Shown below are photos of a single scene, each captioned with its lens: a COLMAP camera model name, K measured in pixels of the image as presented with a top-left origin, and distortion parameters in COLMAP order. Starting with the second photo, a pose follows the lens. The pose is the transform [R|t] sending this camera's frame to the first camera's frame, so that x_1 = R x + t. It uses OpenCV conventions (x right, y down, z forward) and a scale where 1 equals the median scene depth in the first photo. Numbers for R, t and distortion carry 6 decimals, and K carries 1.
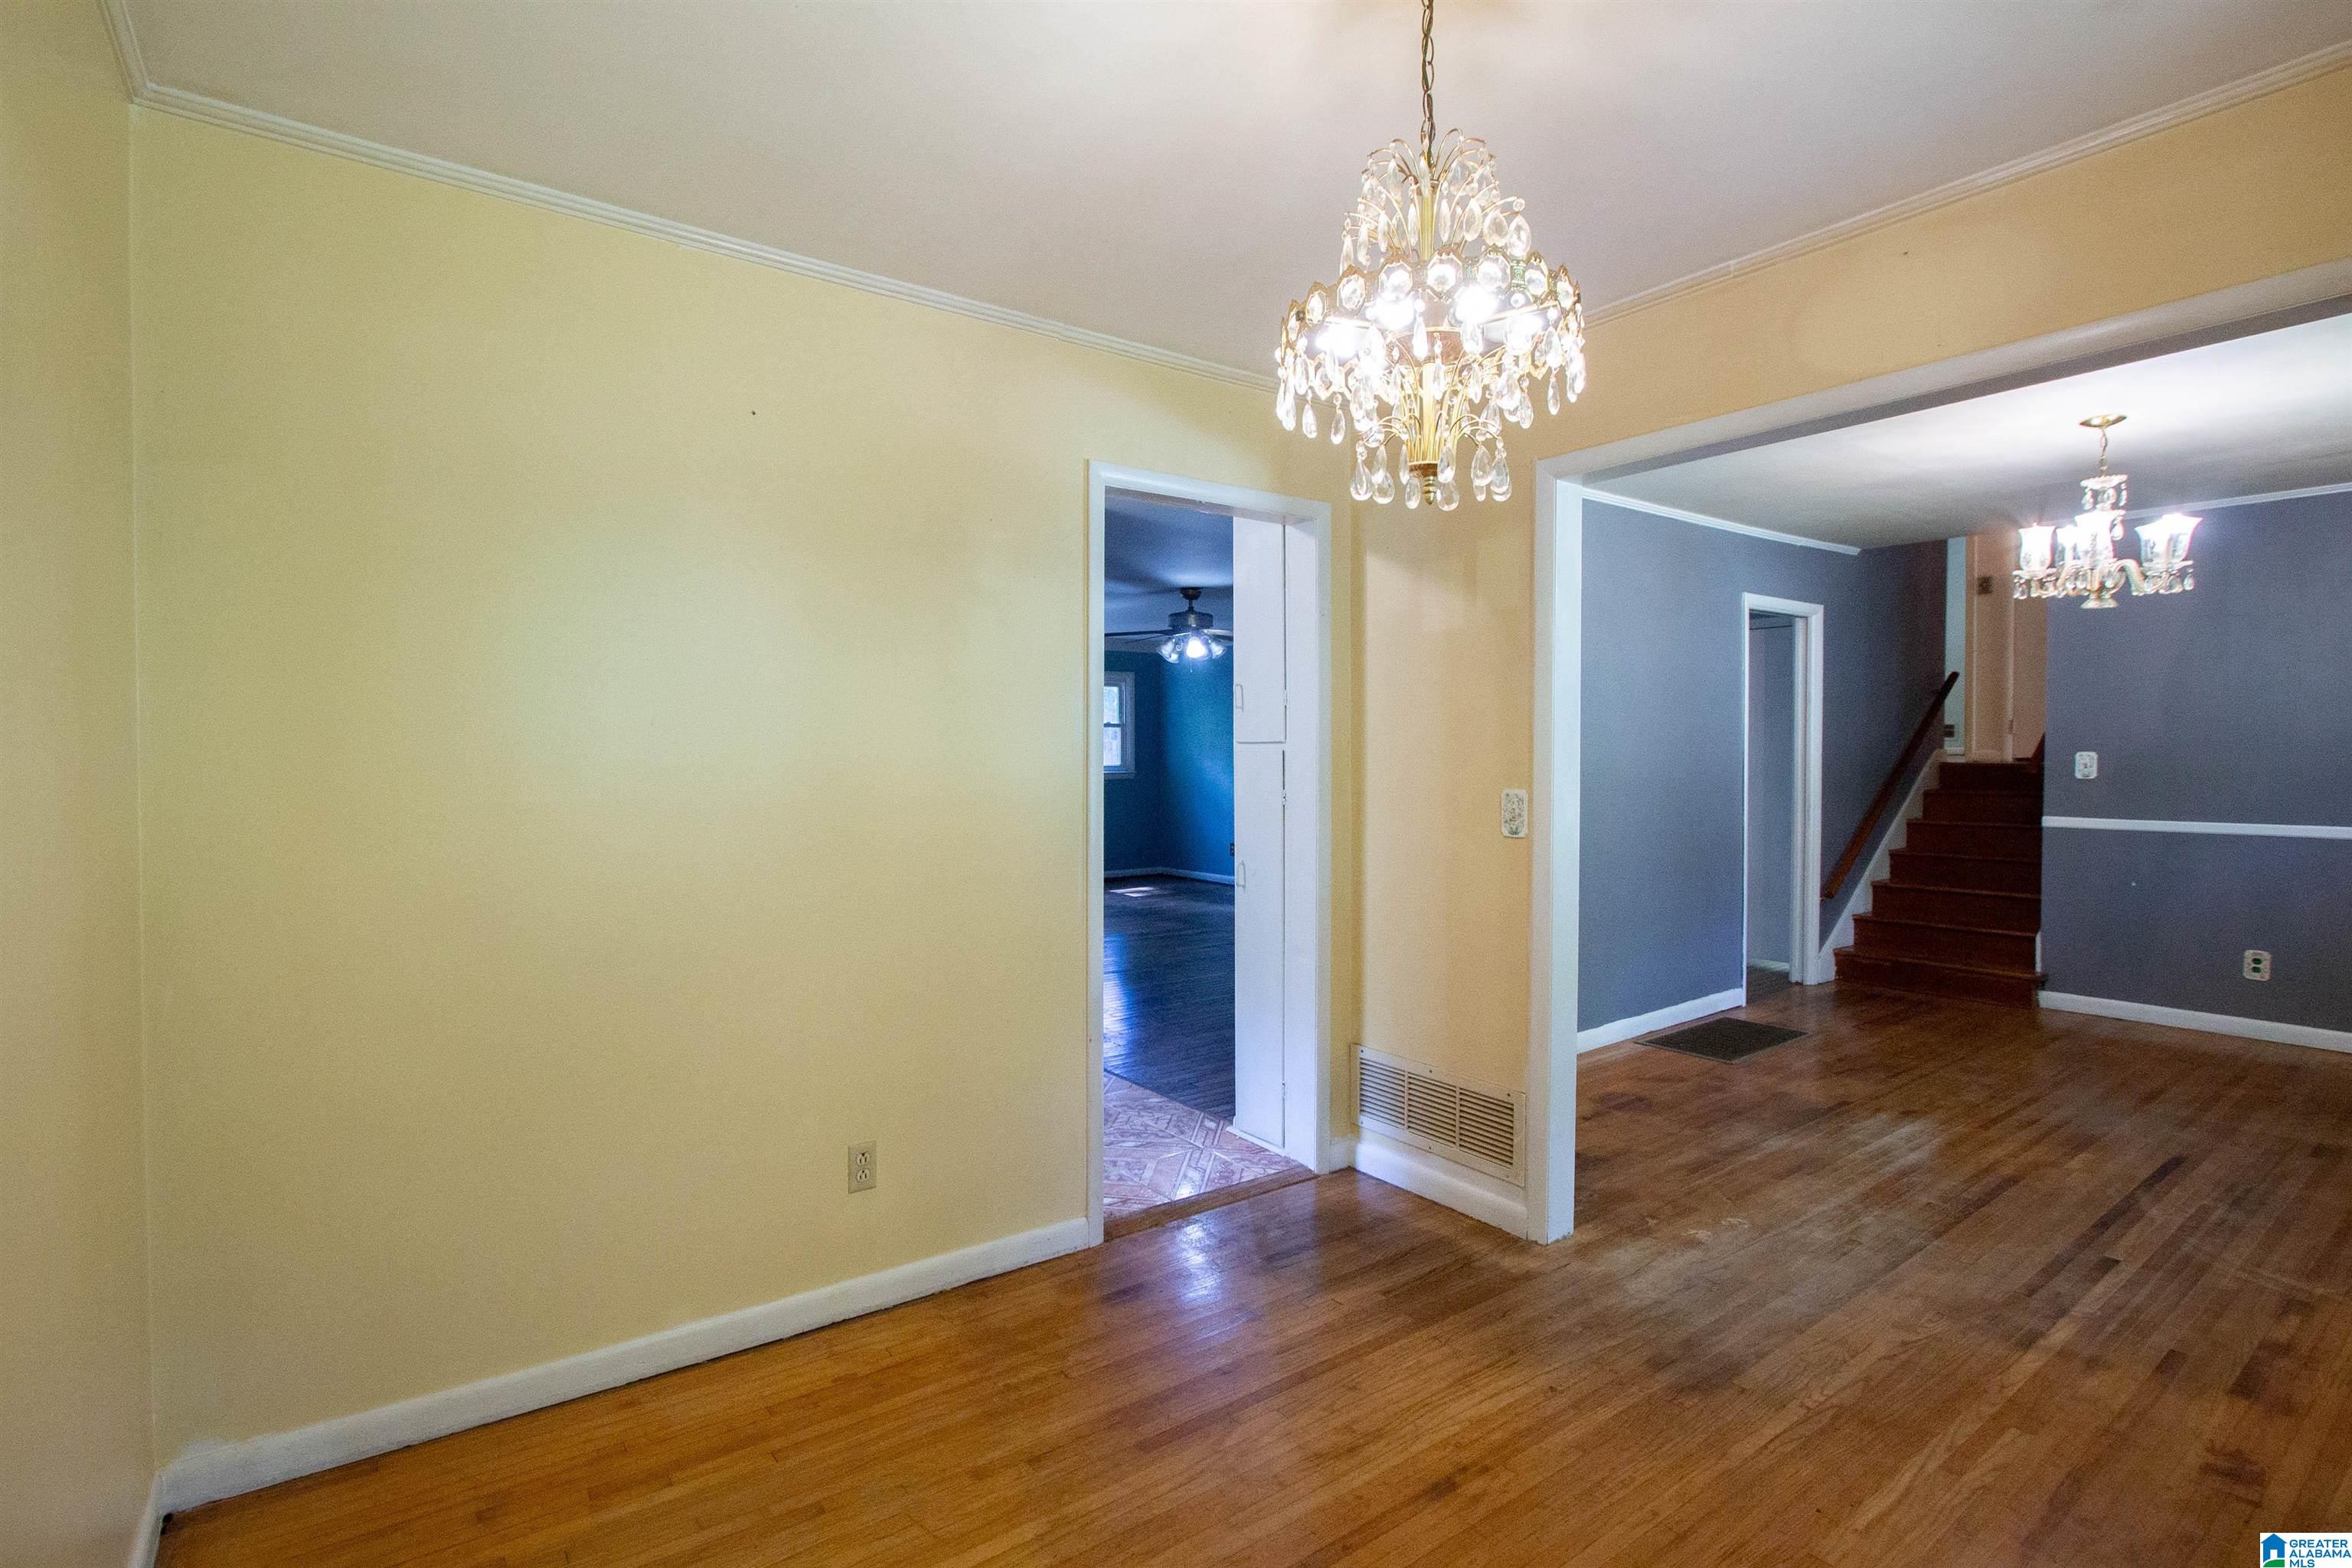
lens RADIAL K [[1105.2, 0, 1170.4], [0, 1105.2, 788.4], [0, 0, 1]] dist [-0.024639, 0.004842]
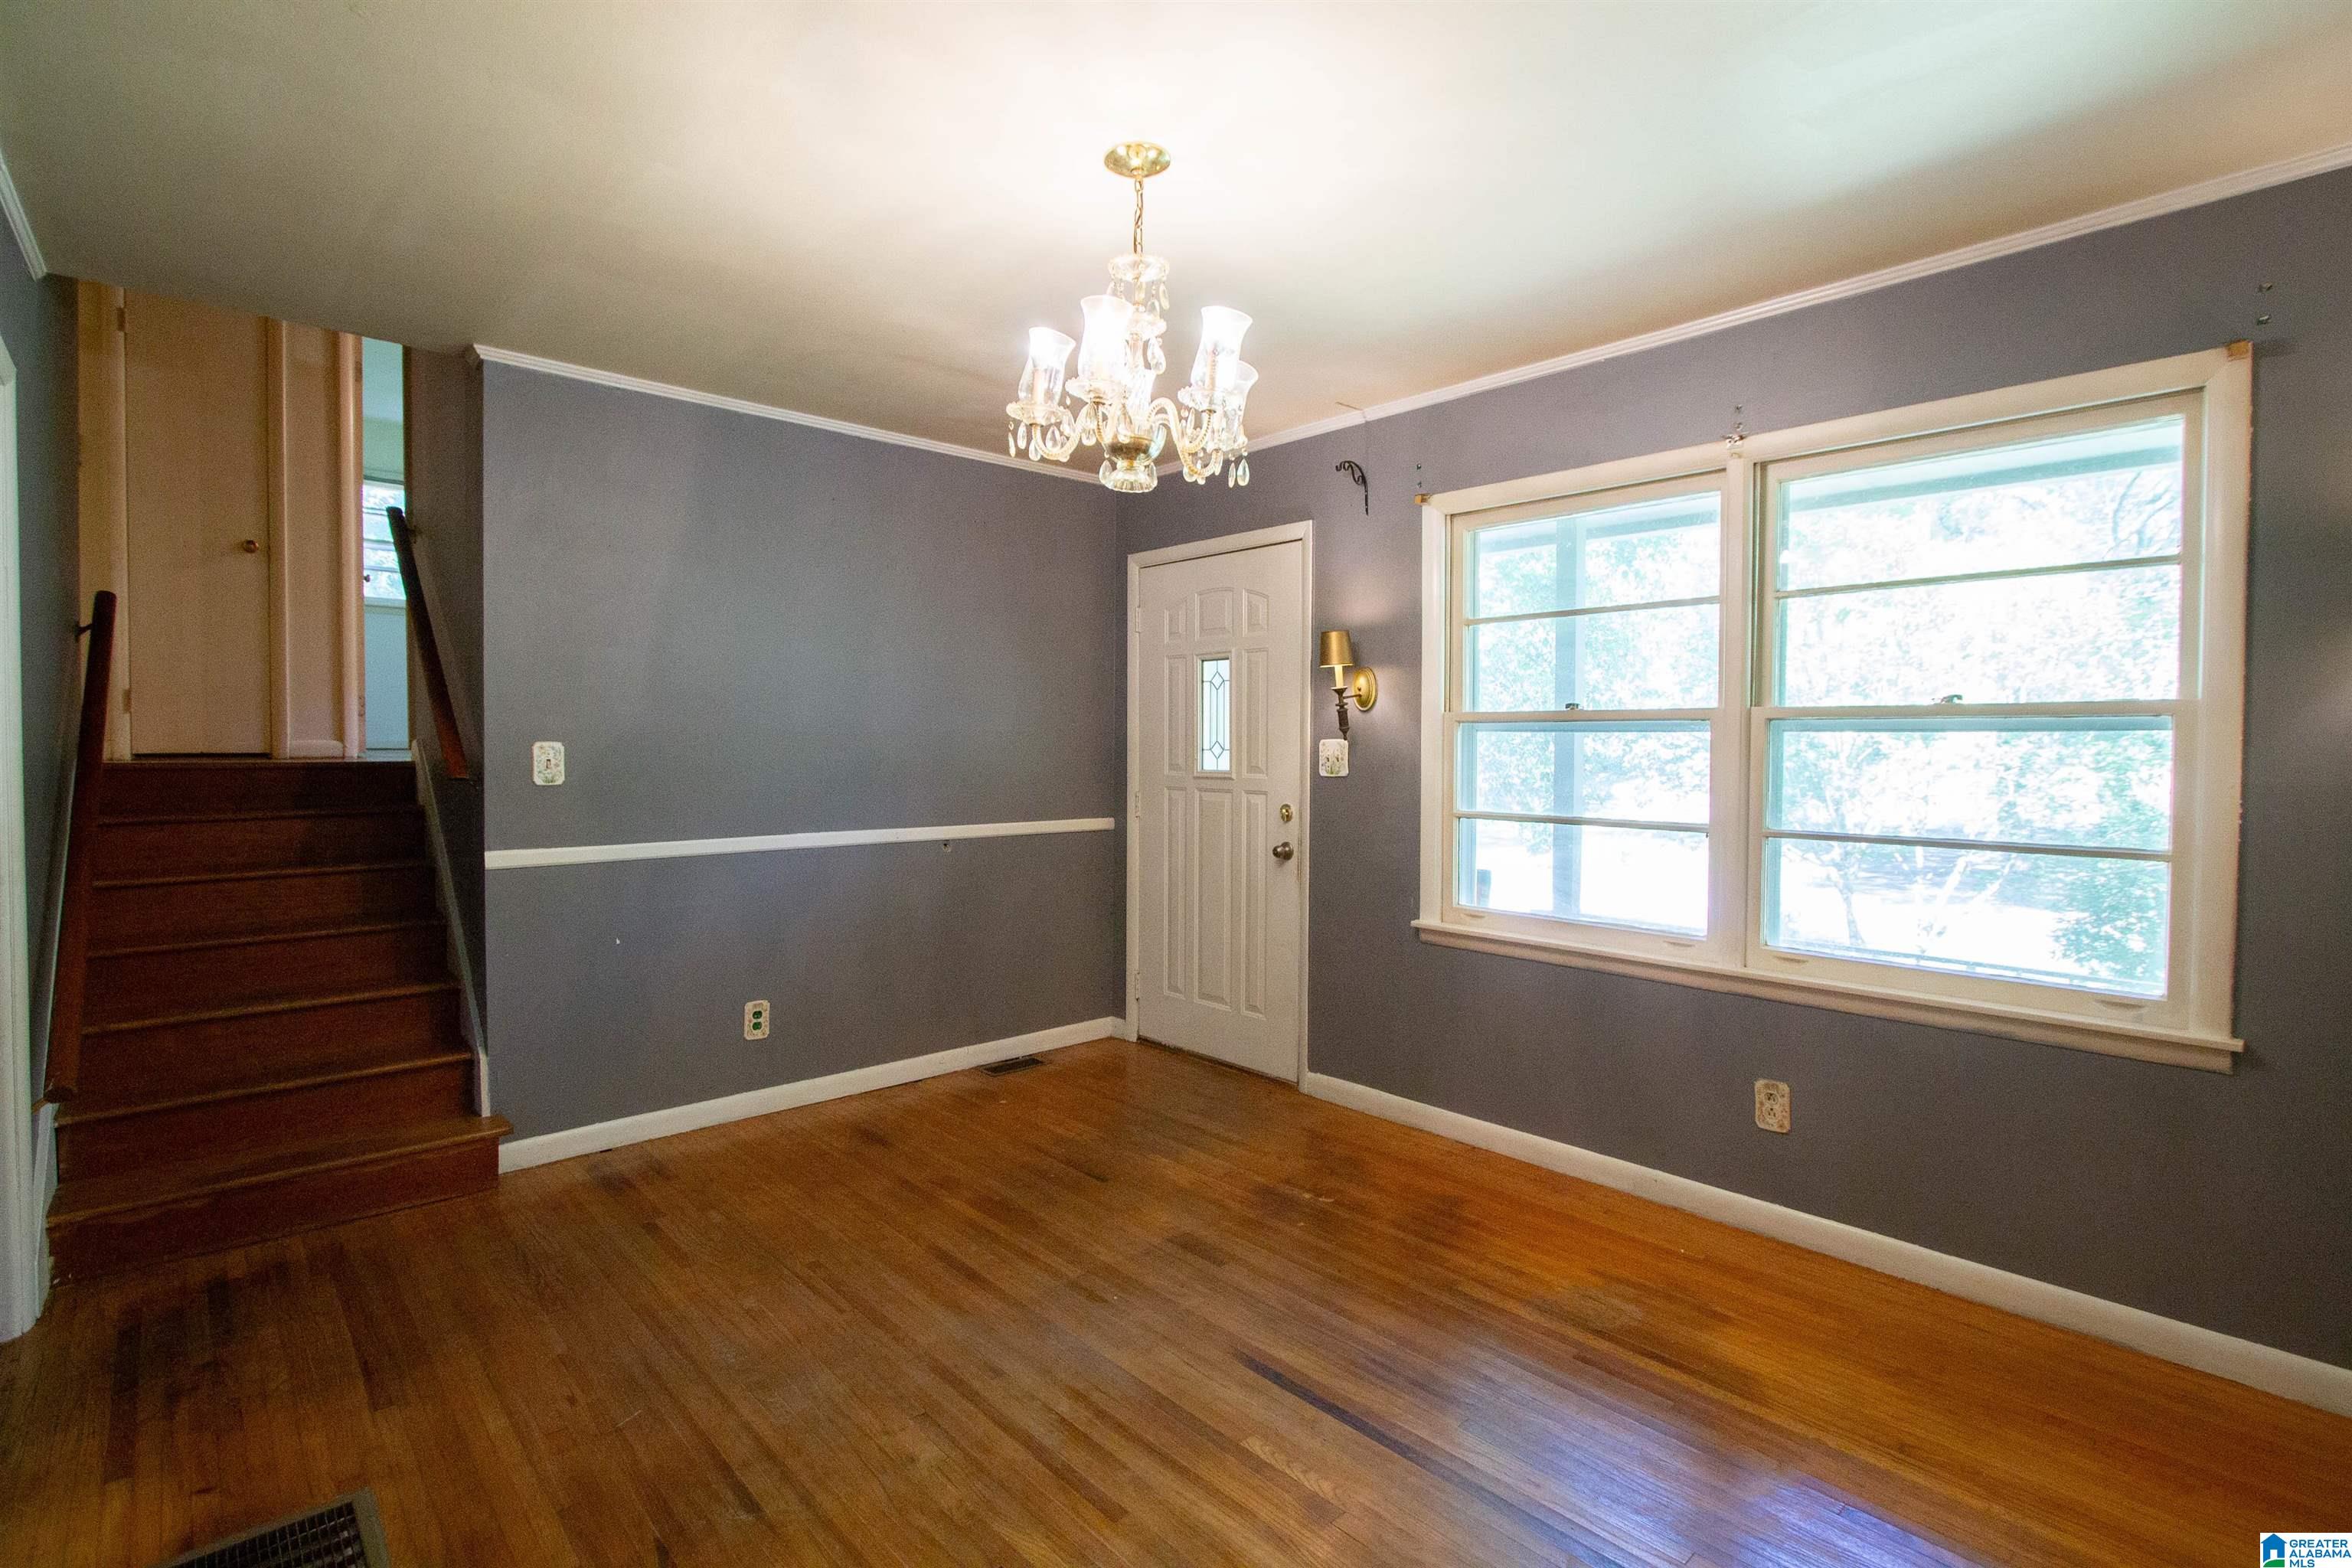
lens RADIAL K [[1105.2, 0, 1160.4], [0, 1105.2, 772.7], [0, 0, 1]] dist [-0.024639, 0.004842]
pose [[-0.097932, -0.023565, 0.994914, 0.318500], [0.034378, 0.999043, 0.027047, -0.034569], [-0.994599, 0.036852, -0.097028, 1.210512]]
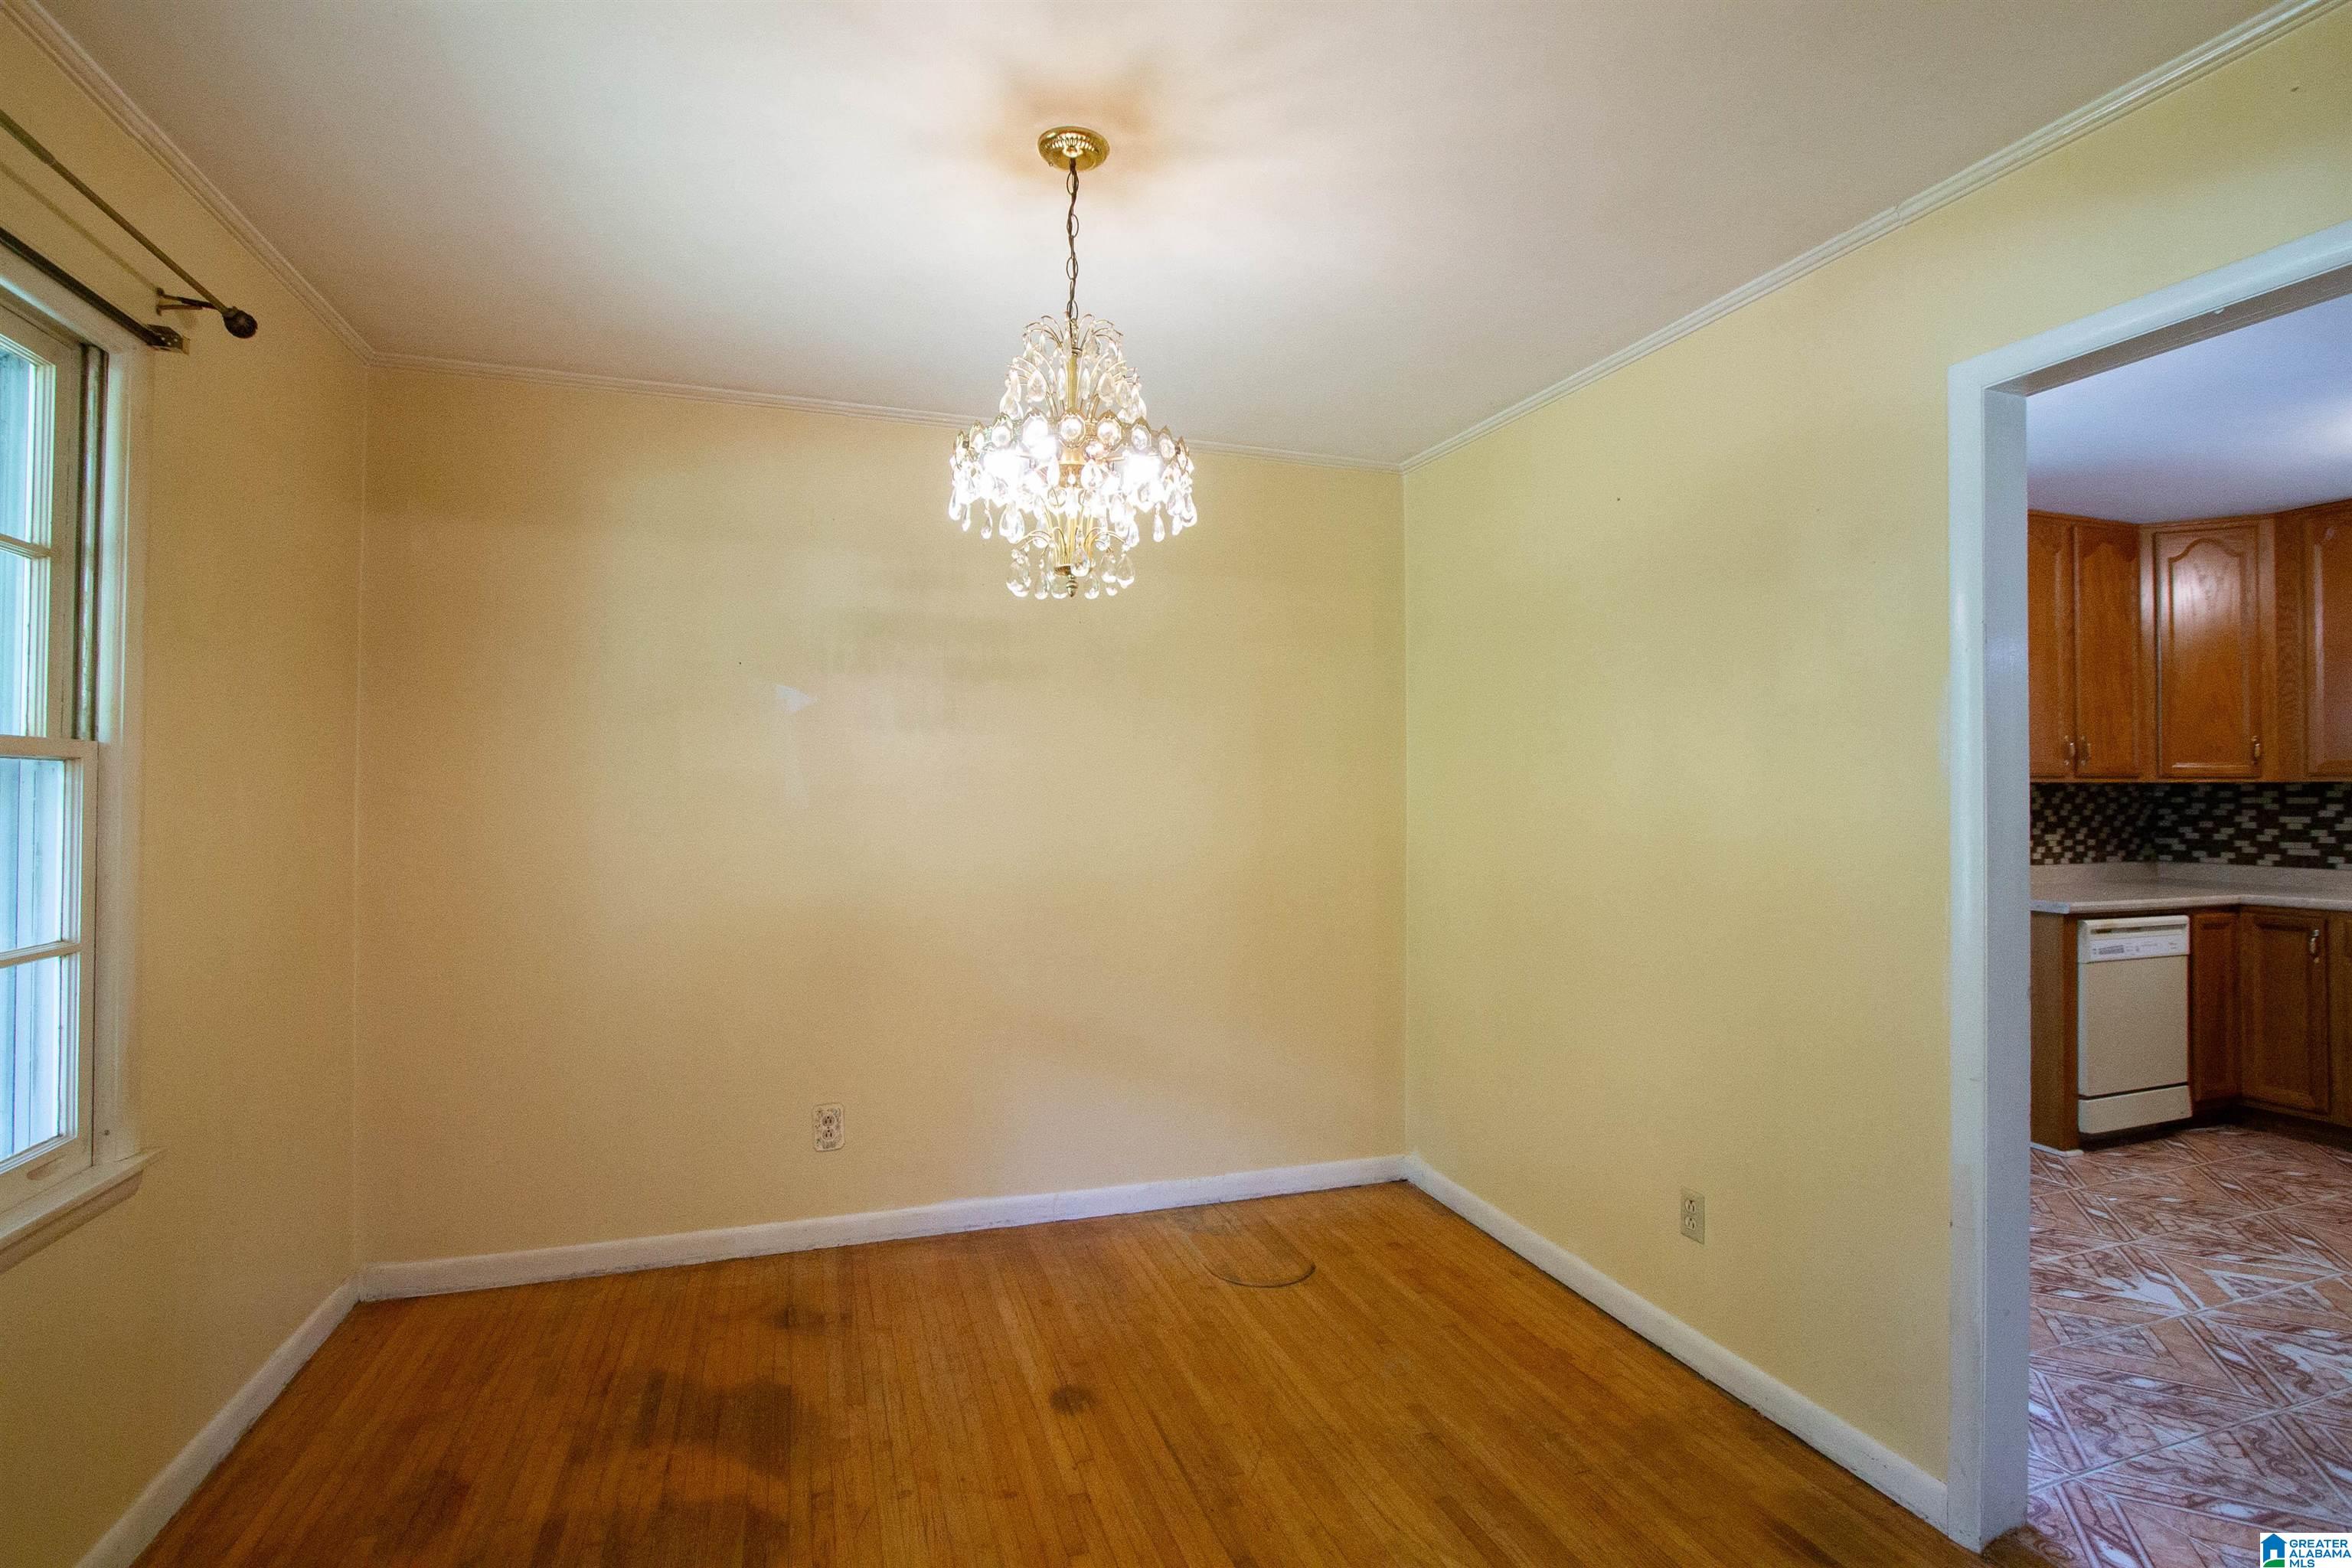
lens RADIAL K [[1105.2, 0, 1164.7], [0, 1105.2, 769.4], [0, 0, 1]] dist [-0.024639, 0.004842]
pose [[-0.298318, -0.014440, -0.954357, 0.653675], [-0.036209, 0.999337, -0.003802, -0.024723], [0.953779, 0.033422, -0.298643, 0.681267]]
